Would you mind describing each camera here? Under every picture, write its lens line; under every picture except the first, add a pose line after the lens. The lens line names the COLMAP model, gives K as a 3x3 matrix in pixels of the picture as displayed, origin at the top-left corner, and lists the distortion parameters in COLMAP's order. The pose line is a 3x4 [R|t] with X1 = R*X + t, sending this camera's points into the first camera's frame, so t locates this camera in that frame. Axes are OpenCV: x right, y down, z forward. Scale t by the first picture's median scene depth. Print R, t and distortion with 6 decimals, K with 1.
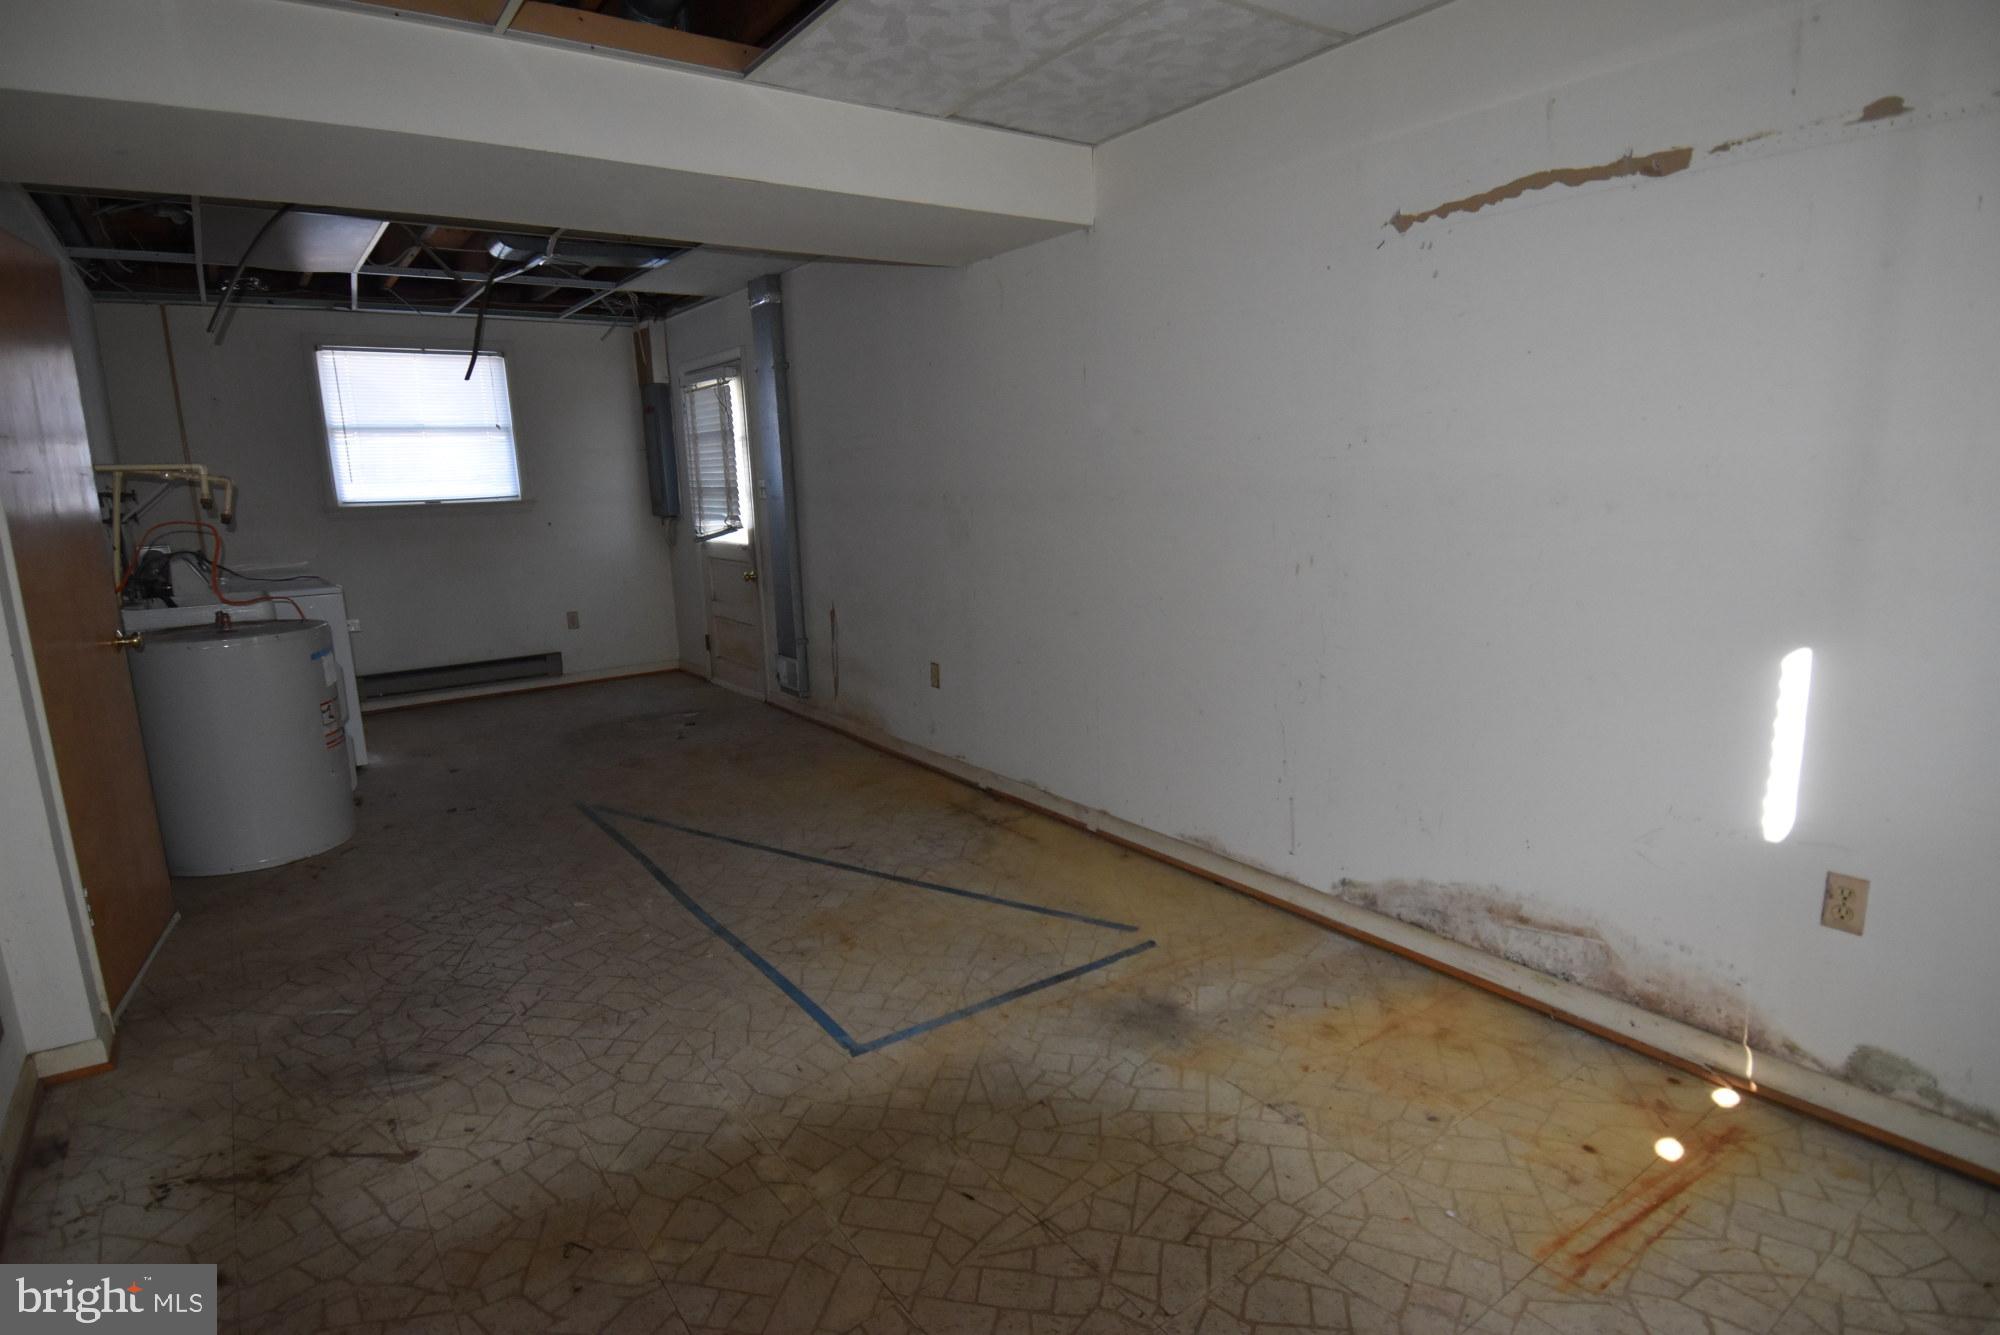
lens RADIAL K [[1030.4, 0, 998.5], [0, 1030.4, 675.9], [0, 0, 1]] dist [0.046193, -0.051951]
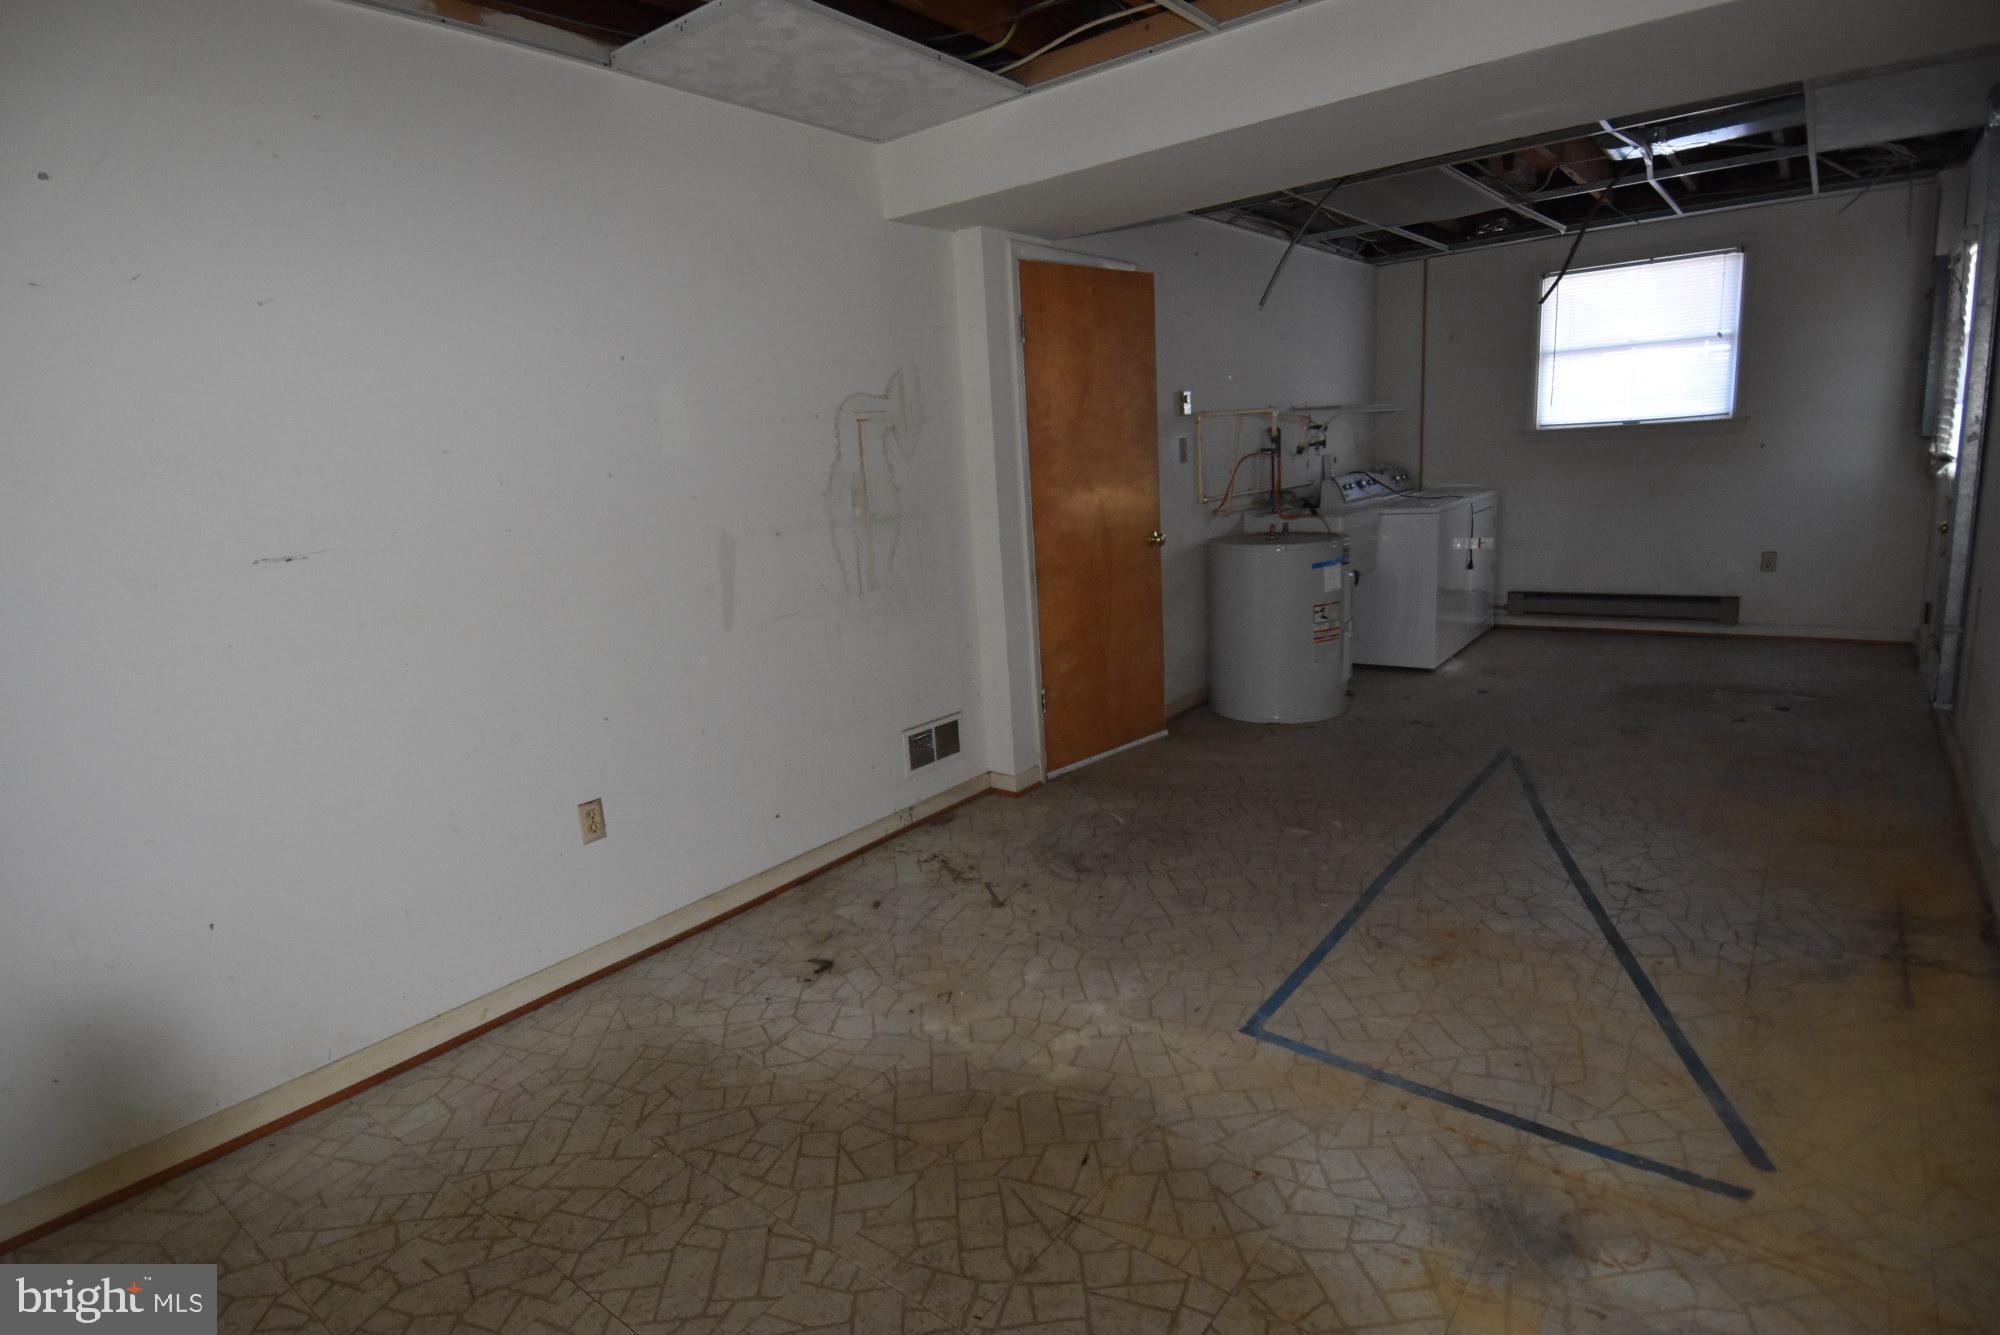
lens RADIAL K [[1030.4, 0, 998.5], [0, 1030.4, 675.9], [0, 0, 1]] dist [0.046193, -0.051951]
pose [[0.277347, 0.214266, -0.936573, 0.466692], [-0.129779, 0.974236, 0.184451, -0.079711], [0.951964, 0.070391, 0.298009, 0.342074]]
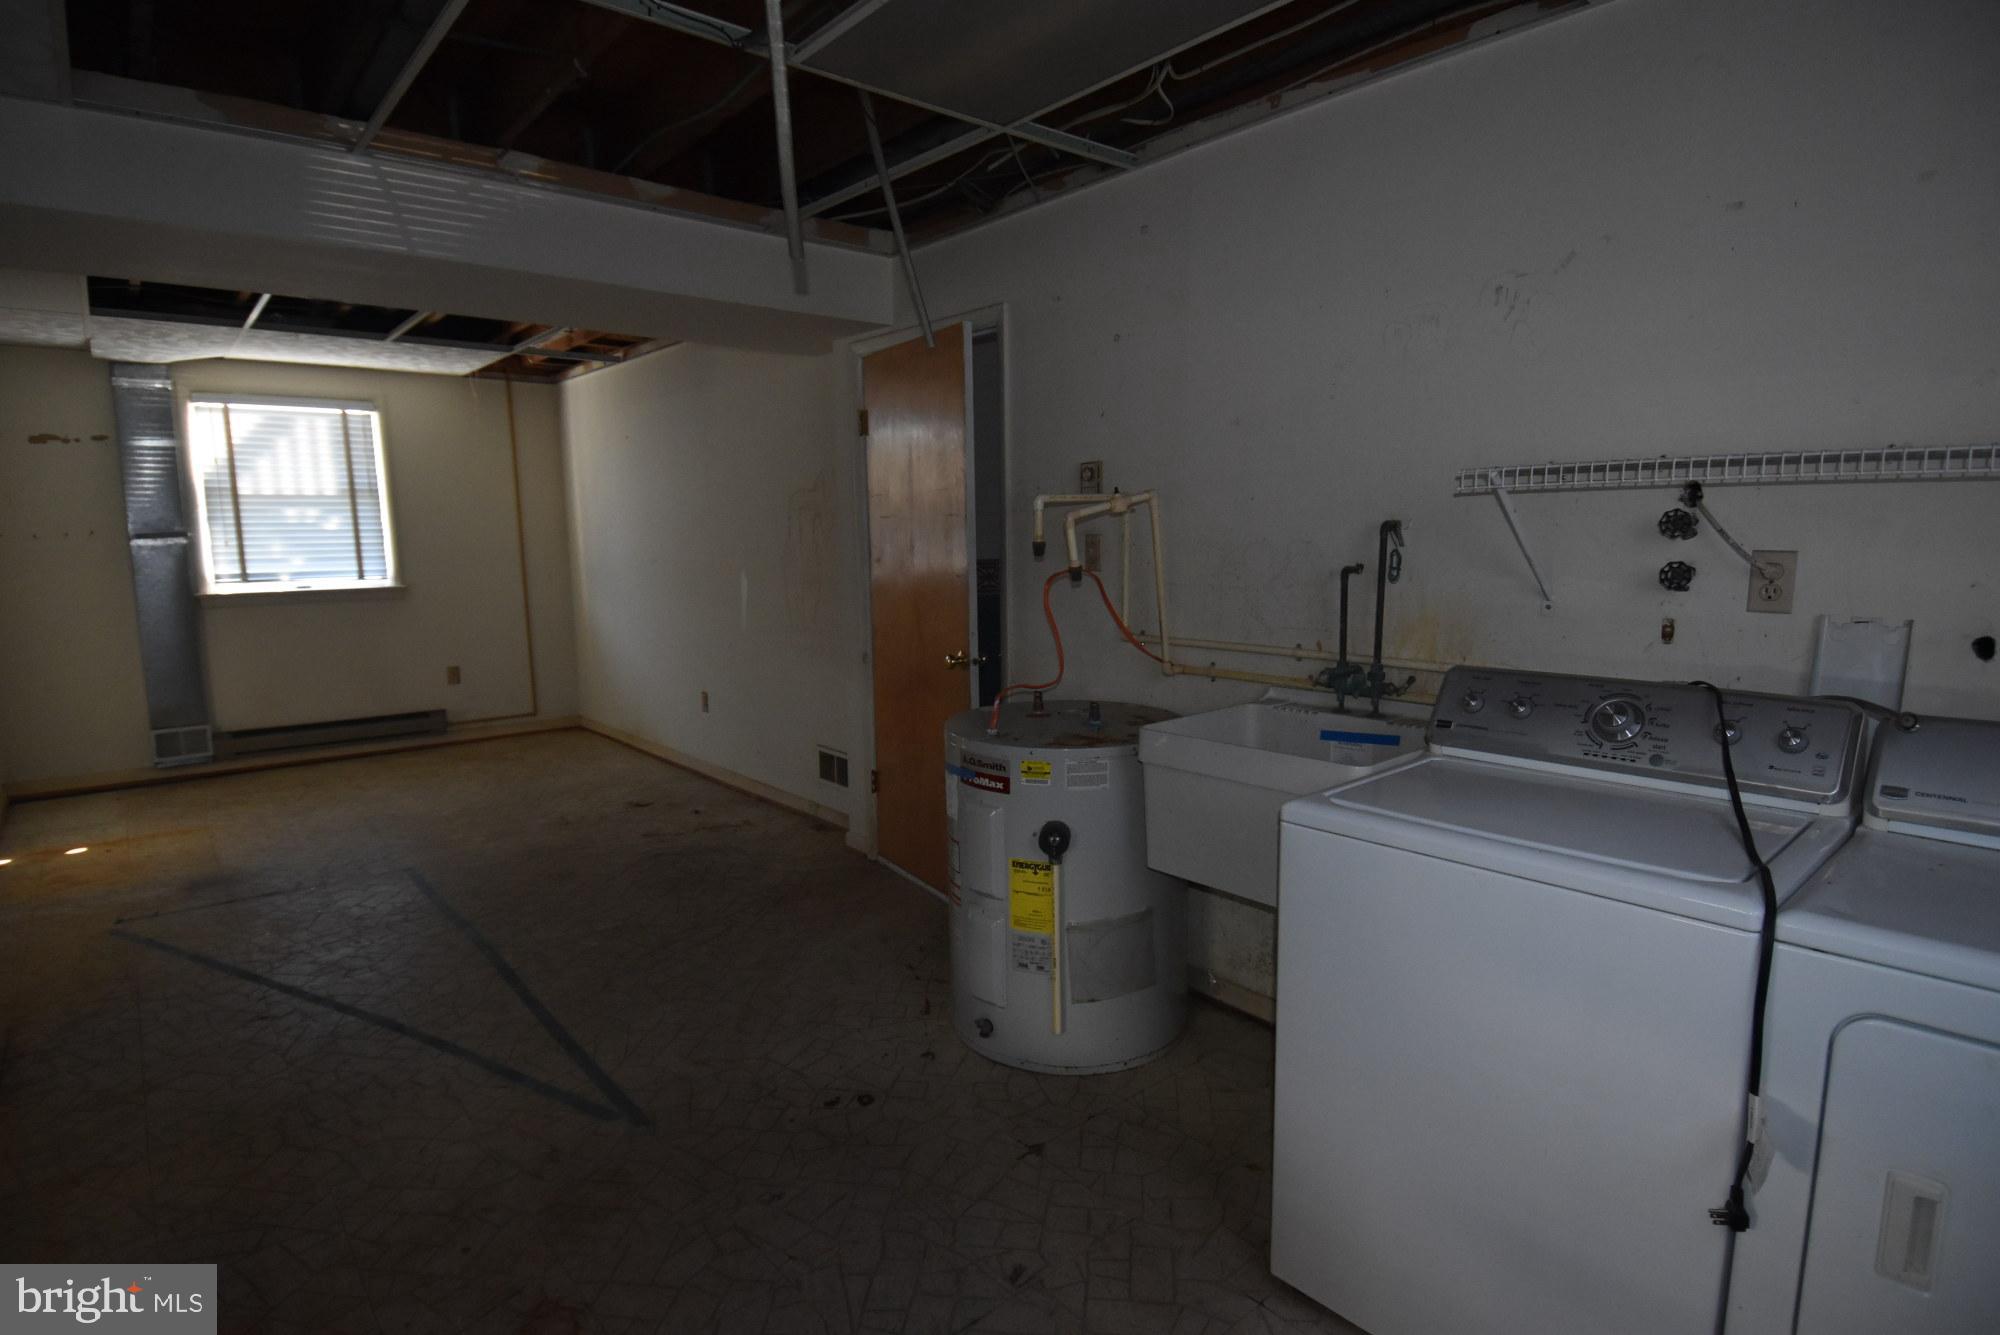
lens RADIAL K [[1030.4, 0, 998.5], [0, 1030.4, 675.9], [0, 0, 1]] dist [0.046193, -0.051951]
pose [[-0.996133, 0.054350, -0.069026, -0.751297], [0.028390, 0.942663, 0.332538, -0.365575], [0.083142, 0.329292, -0.940561, 1.926894]]
